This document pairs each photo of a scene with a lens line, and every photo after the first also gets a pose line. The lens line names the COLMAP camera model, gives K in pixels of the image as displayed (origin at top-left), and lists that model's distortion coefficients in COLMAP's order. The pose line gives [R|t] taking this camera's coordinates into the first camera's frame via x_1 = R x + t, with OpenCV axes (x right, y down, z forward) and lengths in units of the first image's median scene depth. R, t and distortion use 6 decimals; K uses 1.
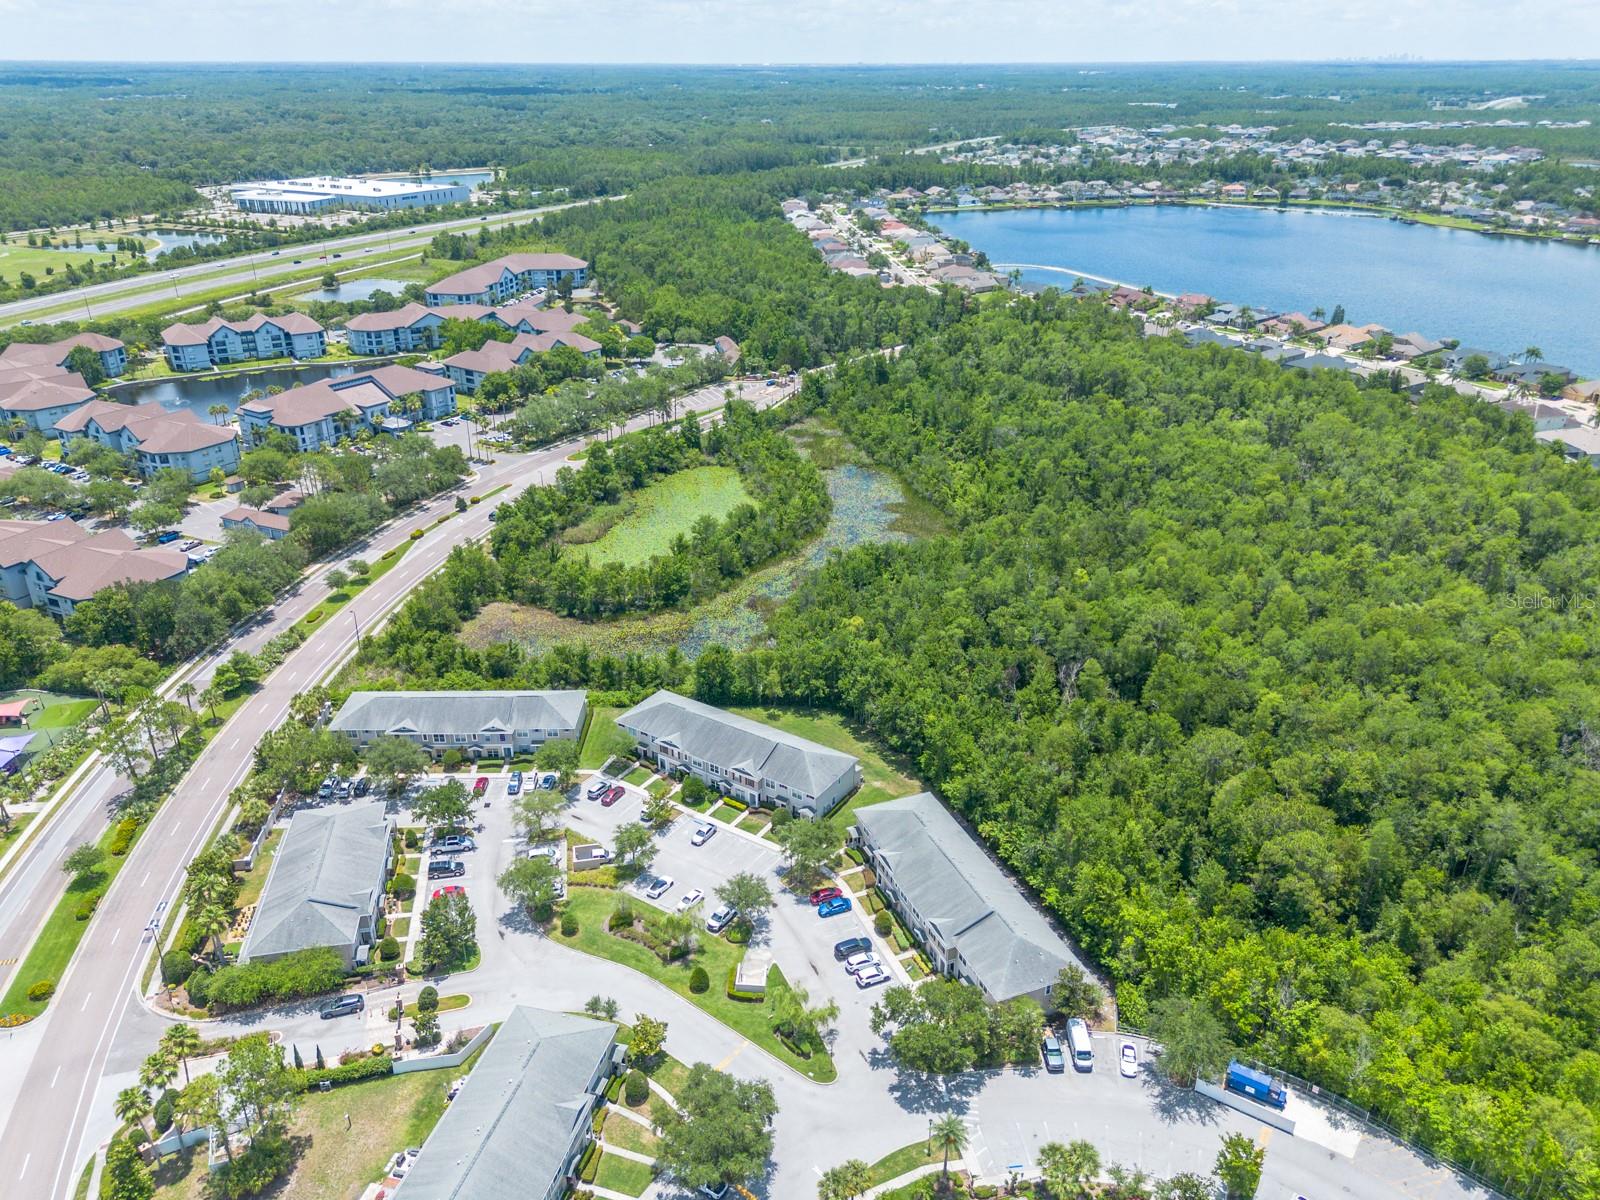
lens RADIAL K [[1149.5, 0, 800.0], [0, 1149.5, 600.0], [0, 0, 1]] dist [0.074490, -0.074958]
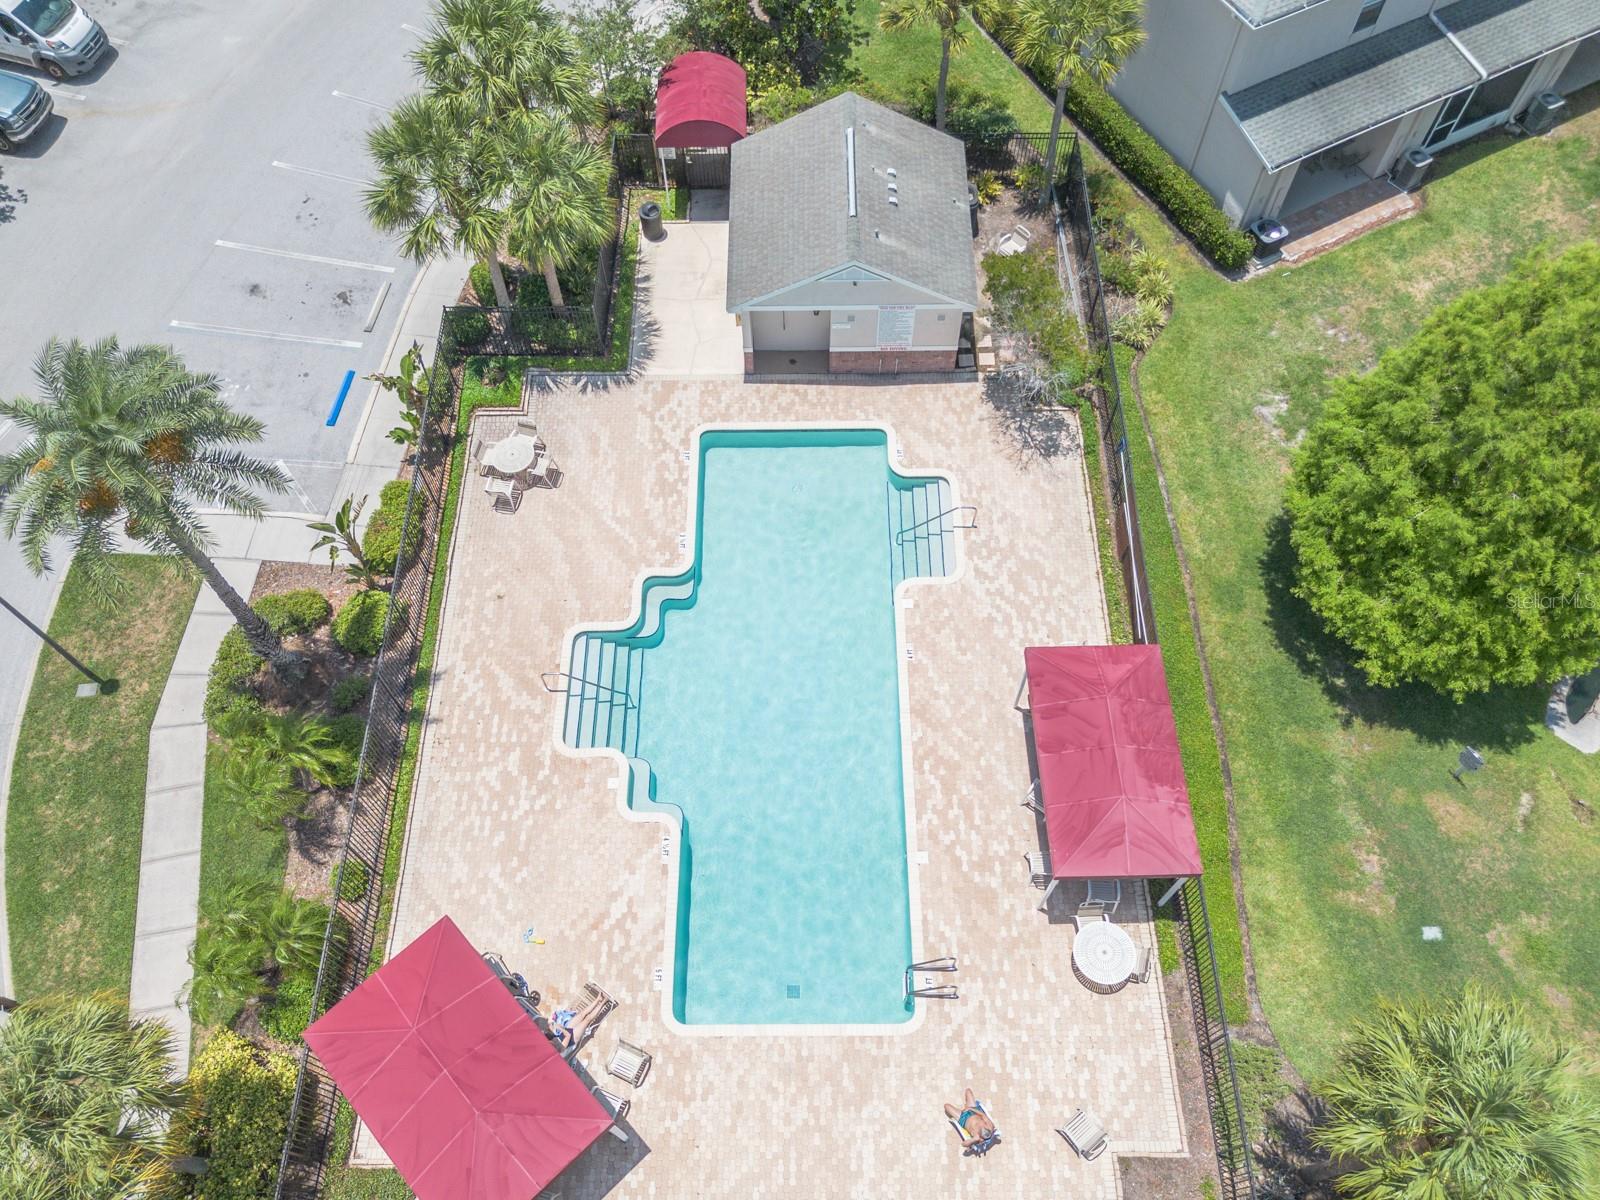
lens RADIAL K [[1145.4, 0, 825.9], [0, 1145.4, 673.1], [0, 0, 1]] dist [0.085152, -0.079362]
pose [[0.243965, -0.863029, 0.442336, 0.019124], [0.407113, 0.505123, 0.760993, 0.135456], [-0.880193, -0.005574, 0.474583, 0.289595]]
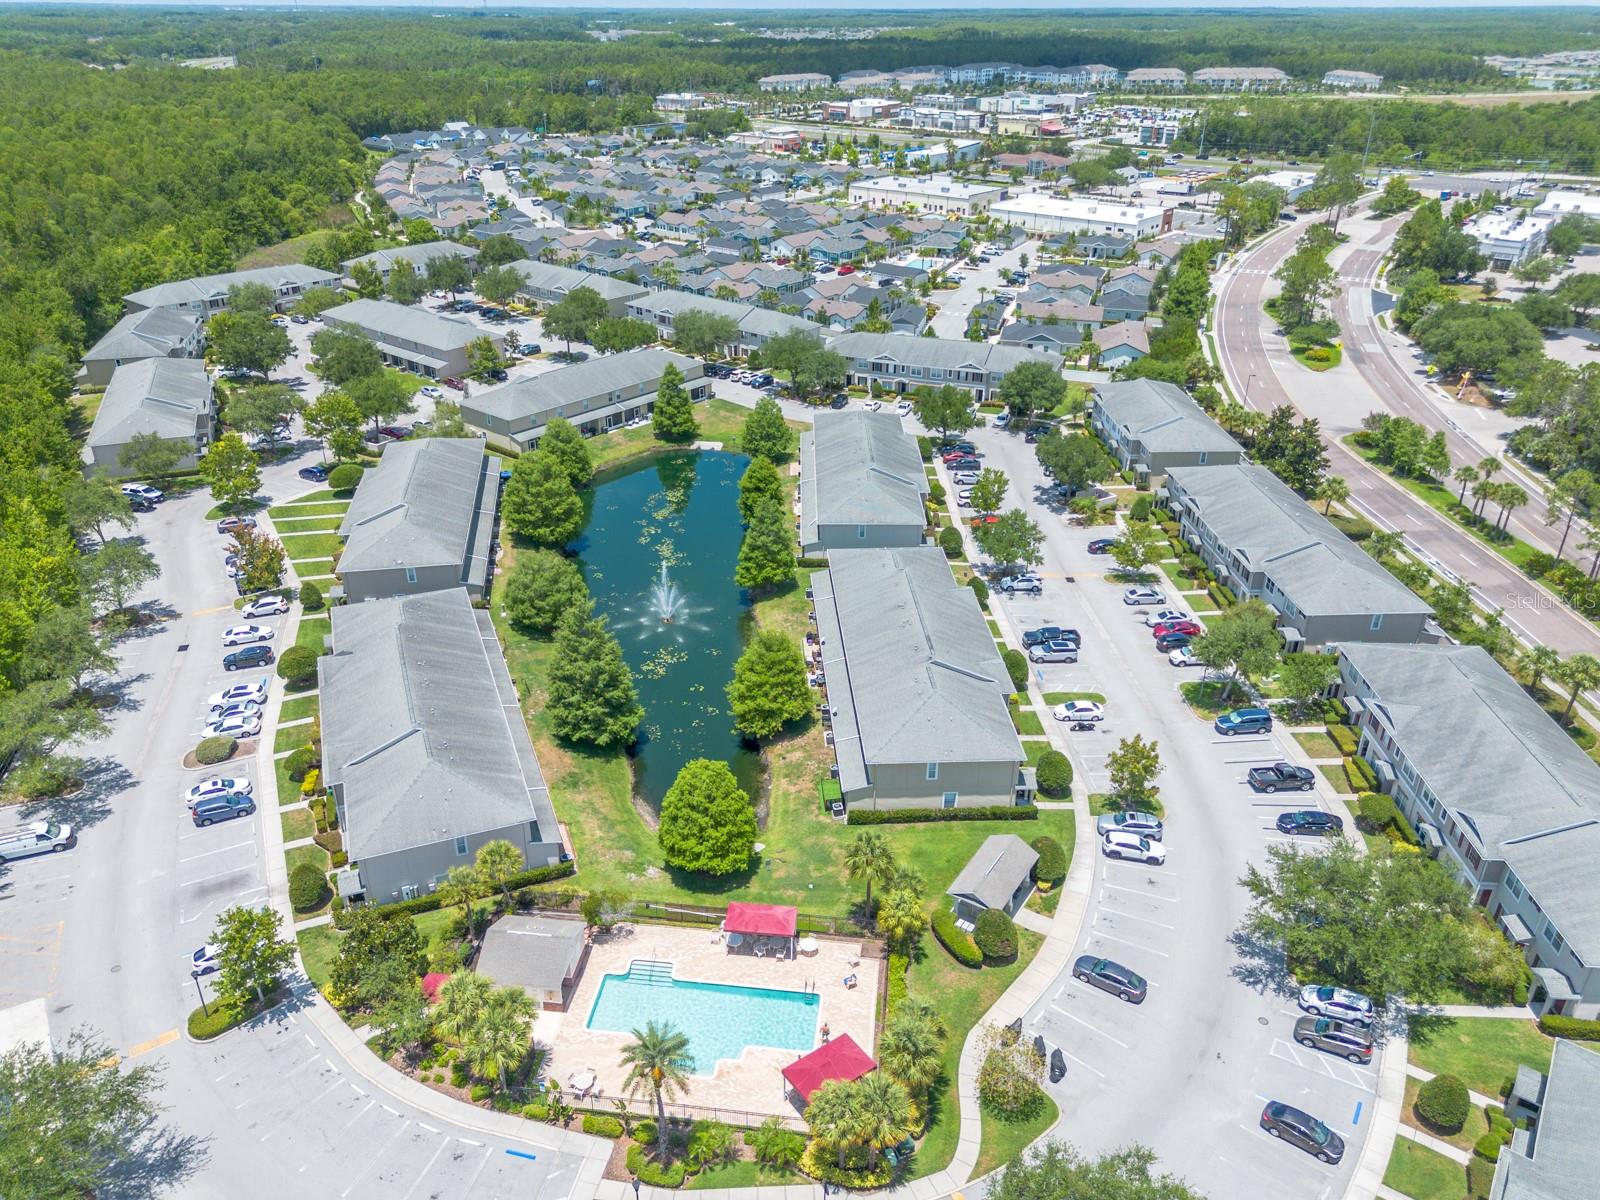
lens RADIAL K [[1139.2, 0, 800.0], [0, 1139.2, 600.0], [0, 0, 1]] dist [0.144955, -0.292402]
pose [[-0.927626, -0.181394, 0.326505, -0.024582], [0.145856, 0.628829, 0.763741, -0.026687], [-0.343854, 0.756089, -0.556861, 0.386772]]
